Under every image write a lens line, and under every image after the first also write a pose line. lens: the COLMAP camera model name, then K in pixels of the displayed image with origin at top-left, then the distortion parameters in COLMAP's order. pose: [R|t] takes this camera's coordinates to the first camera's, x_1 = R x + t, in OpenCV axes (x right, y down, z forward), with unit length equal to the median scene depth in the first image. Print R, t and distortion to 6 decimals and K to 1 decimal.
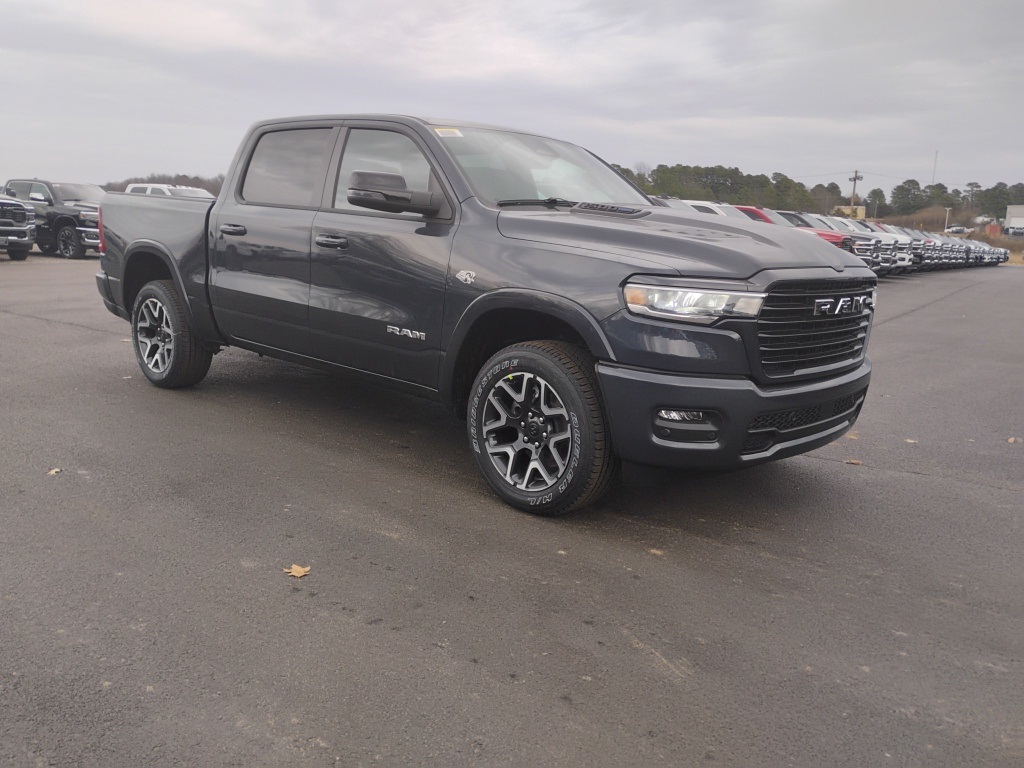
lens RADIAL K [[850.2, 0, 506.0], [0, 850.2, 385.9], [0, 0, 1]] dist [0.080136, -0.100173]
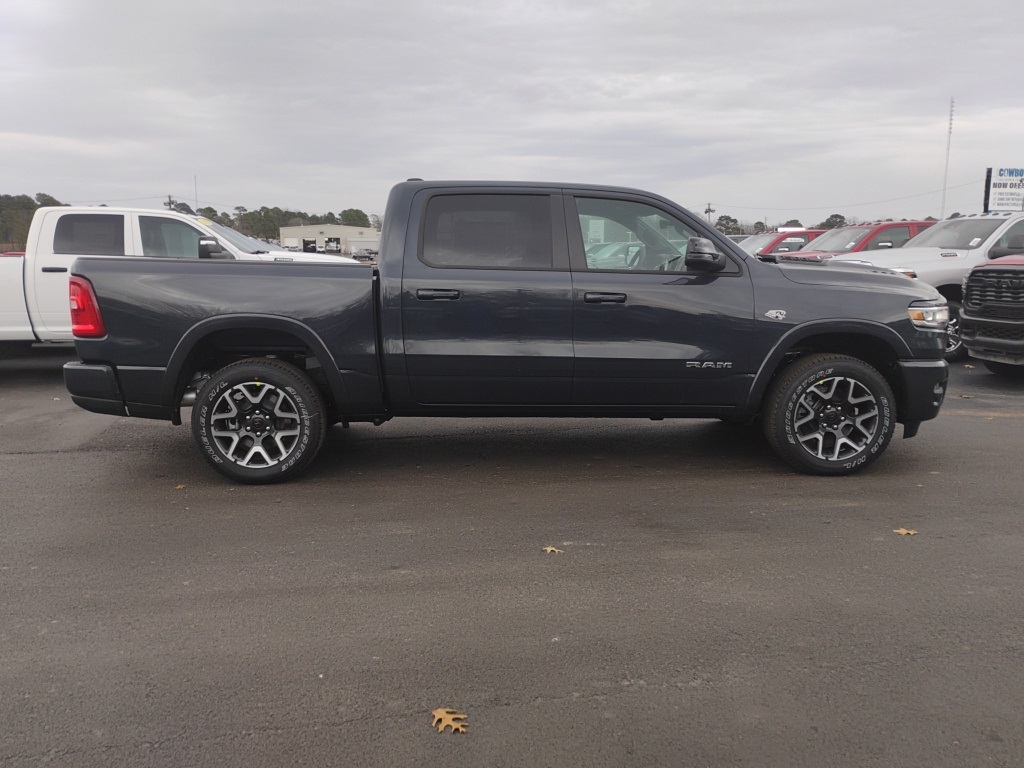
lens RADIAL K [[850.2, 0, 506.0], [0, 850.2, 385.9], [0, 0, 1]] dist [0.080136, -0.100173]
pose [[0.692100, -0.147499, 0.706570, -1.298493], [0.164257, 0.985399, 0.044812, -0.147425], [-0.702864, 0.085045, 0.706222, 0.359746]]
